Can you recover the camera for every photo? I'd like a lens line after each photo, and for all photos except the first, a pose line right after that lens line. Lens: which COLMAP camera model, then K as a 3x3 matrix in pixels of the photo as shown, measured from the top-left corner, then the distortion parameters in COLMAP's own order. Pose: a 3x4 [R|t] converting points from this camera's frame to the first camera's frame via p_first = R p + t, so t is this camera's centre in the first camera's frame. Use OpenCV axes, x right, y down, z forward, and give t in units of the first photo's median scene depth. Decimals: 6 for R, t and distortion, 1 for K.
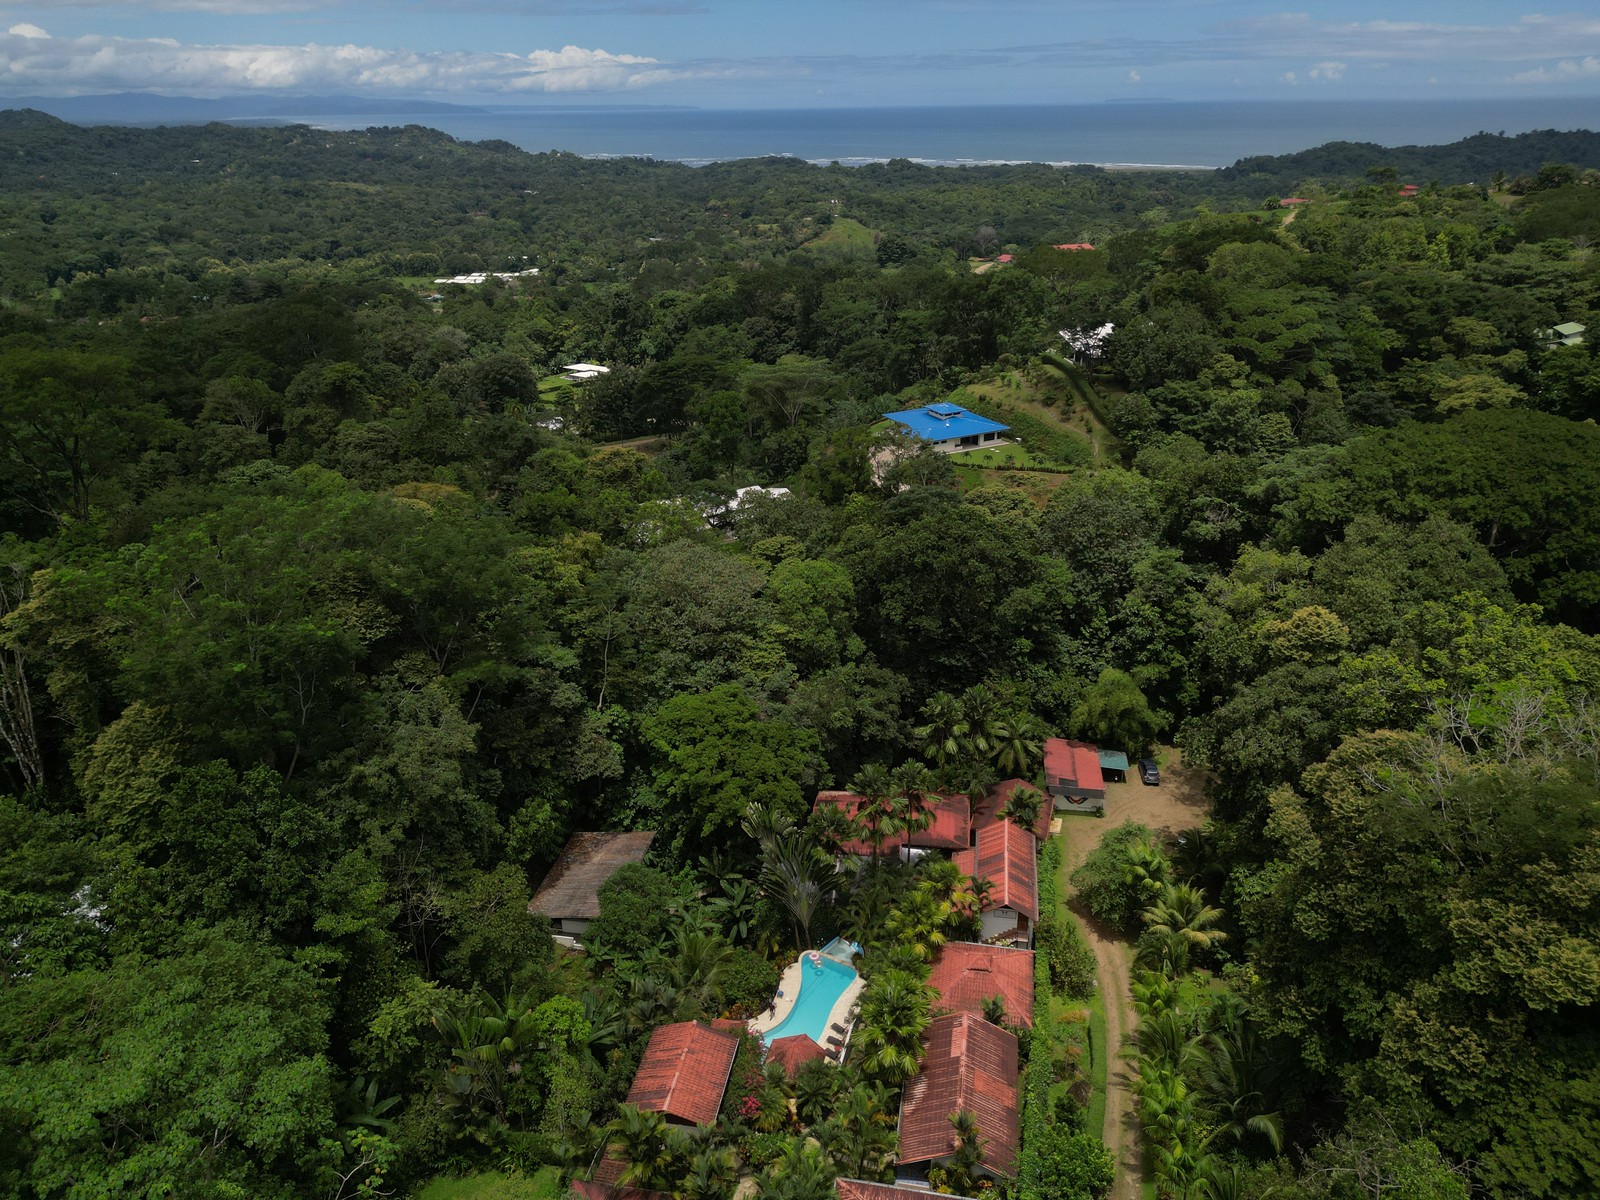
lens RADIAL K [[1123.8, 0, 804.7], [0, 1123.8, 593.0], [0, 0, 1]] dist [0.056247, -0.050948]
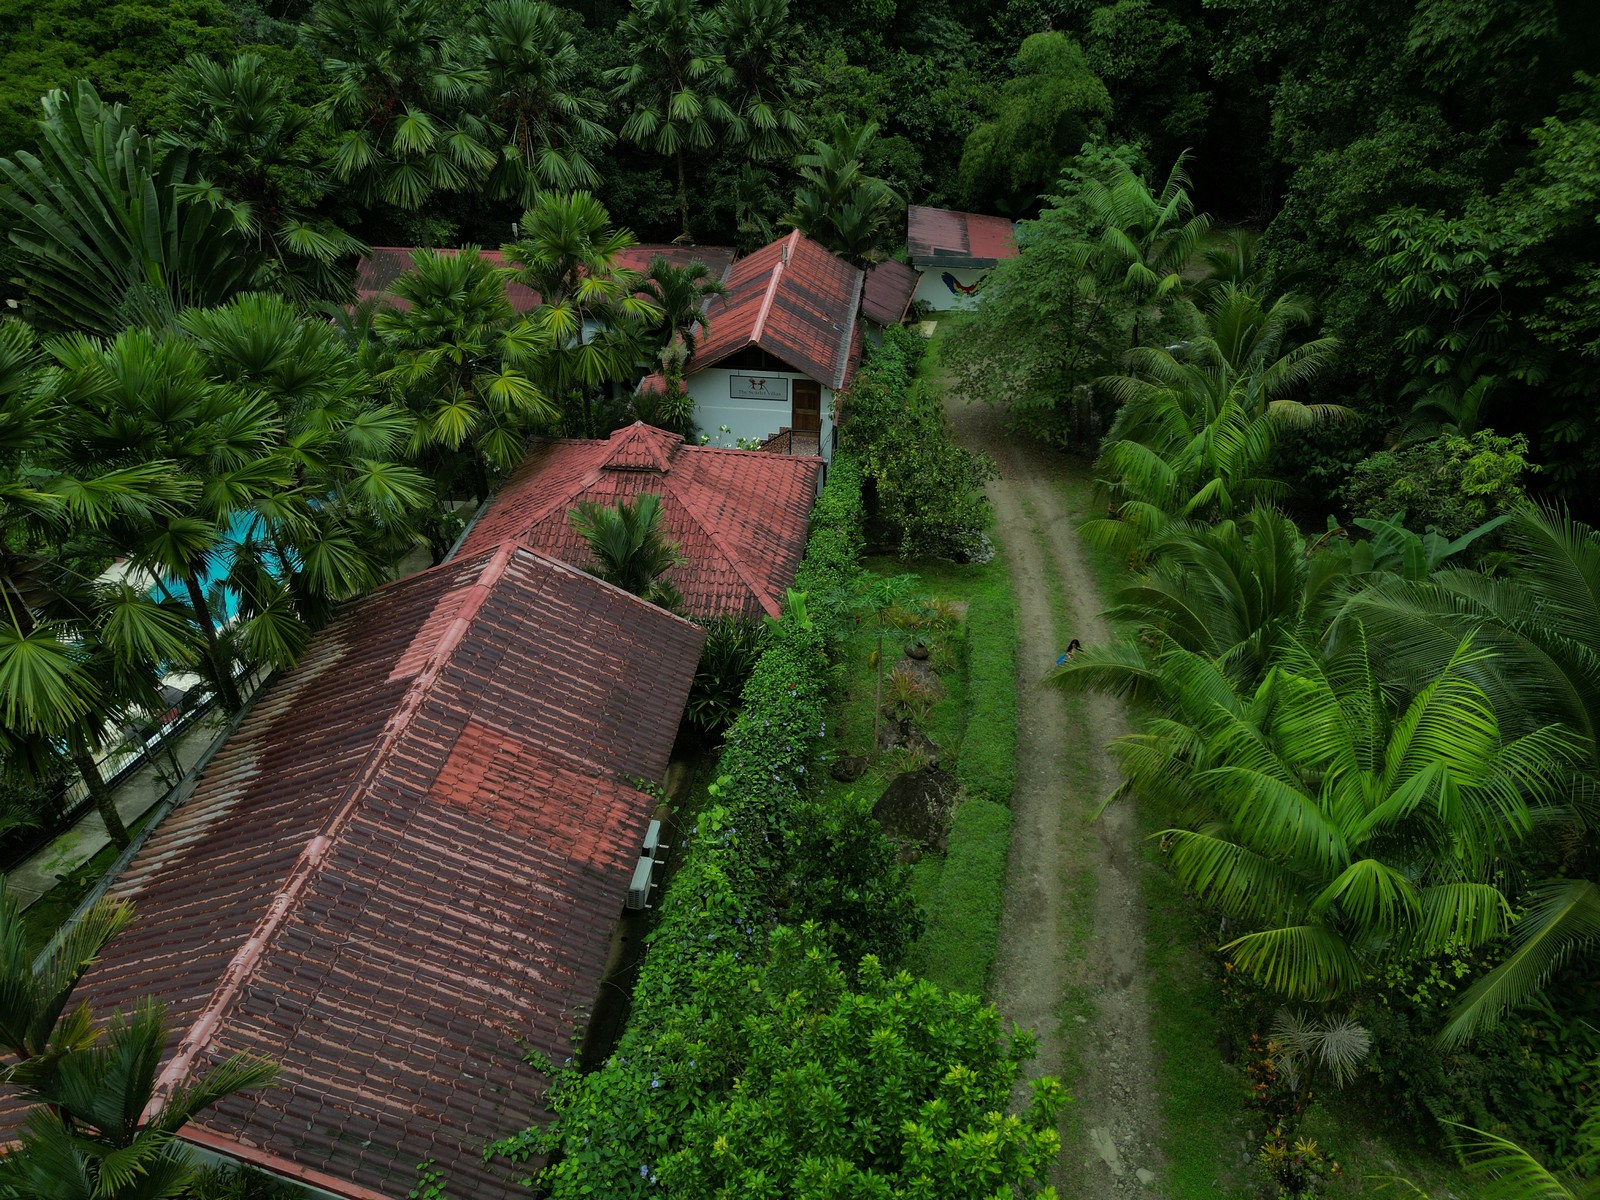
lens RADIAL K [[1123.8, 0, 802.0], [0, 1123.8, 596.4], [0, 0, 1]] dist [0.056247, -0.050948]
pose [[0.997308, -0.017615, 0.071180, 0.154873], [0.004925, 0.984618, 0.174654, 0.270711], [-0.073162, -0.173833, 0.982054, 0.588538]]
